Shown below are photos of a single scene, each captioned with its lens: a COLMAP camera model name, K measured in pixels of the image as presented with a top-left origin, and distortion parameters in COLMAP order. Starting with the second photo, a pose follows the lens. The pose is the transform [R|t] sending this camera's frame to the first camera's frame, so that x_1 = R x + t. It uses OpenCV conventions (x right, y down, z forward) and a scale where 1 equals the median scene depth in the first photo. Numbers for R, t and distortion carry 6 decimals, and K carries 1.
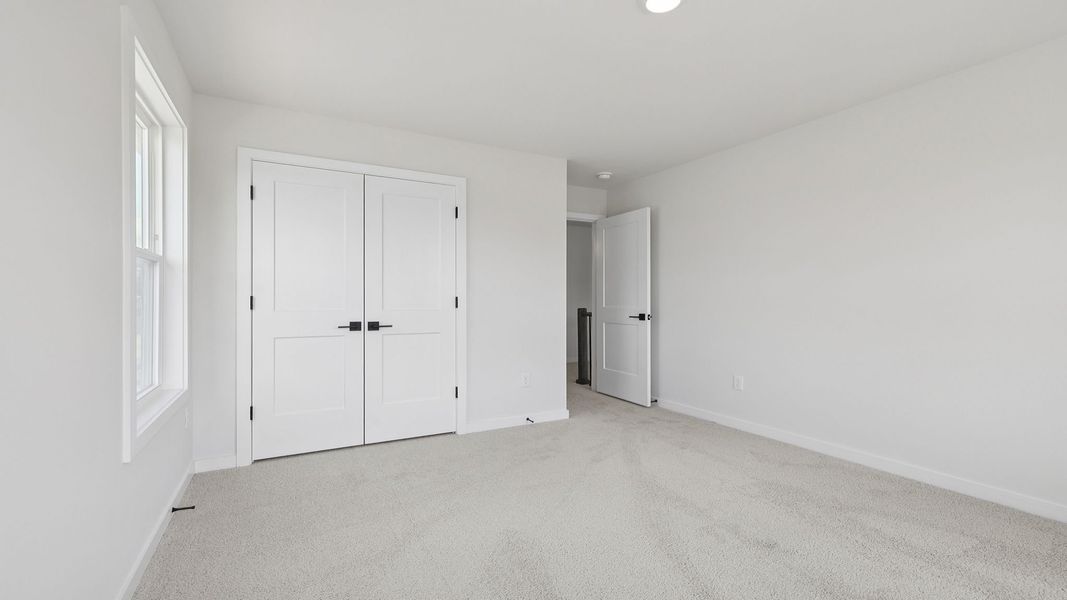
lens RADIAL K [[459.5, 0, 533.5], [0, 459.5, 300.0], [0, 0, 1]] dist [0.001362, 0.000210]
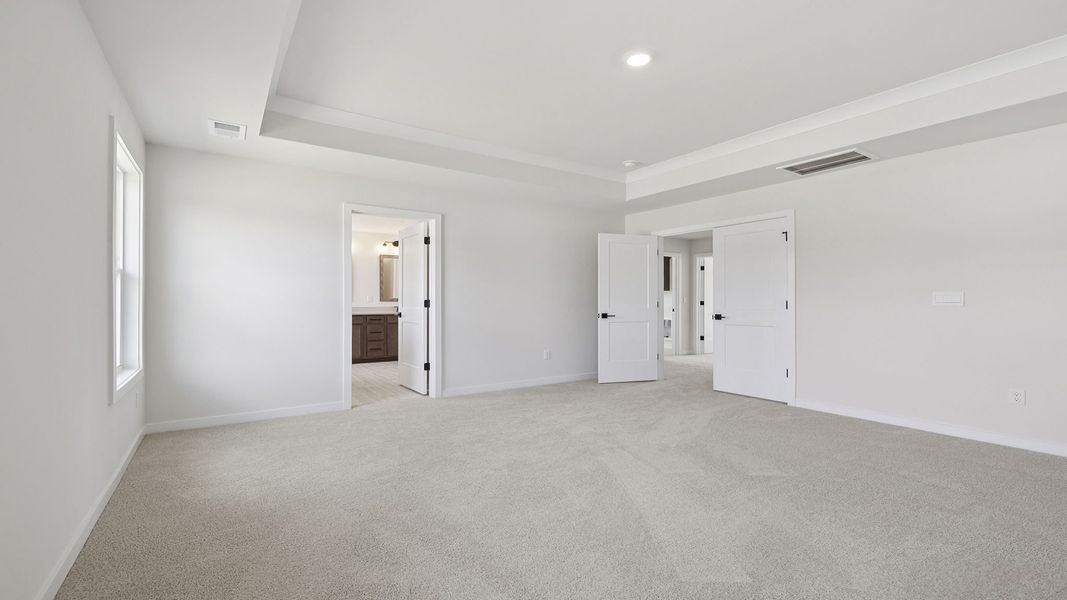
lens RADIAL K [[459.5, 0, 533.5], [0, 459.5, 300.0], [0, 0, 1]] dist [0.001362, 0.000210]
pose [[0.994919, 0.007744, 0.100376, 0.229653], [-0.007382, 0.999965, -0.003982, -0.010126], [-0.100404, 0.003221, 0.994942, -0.415753]]
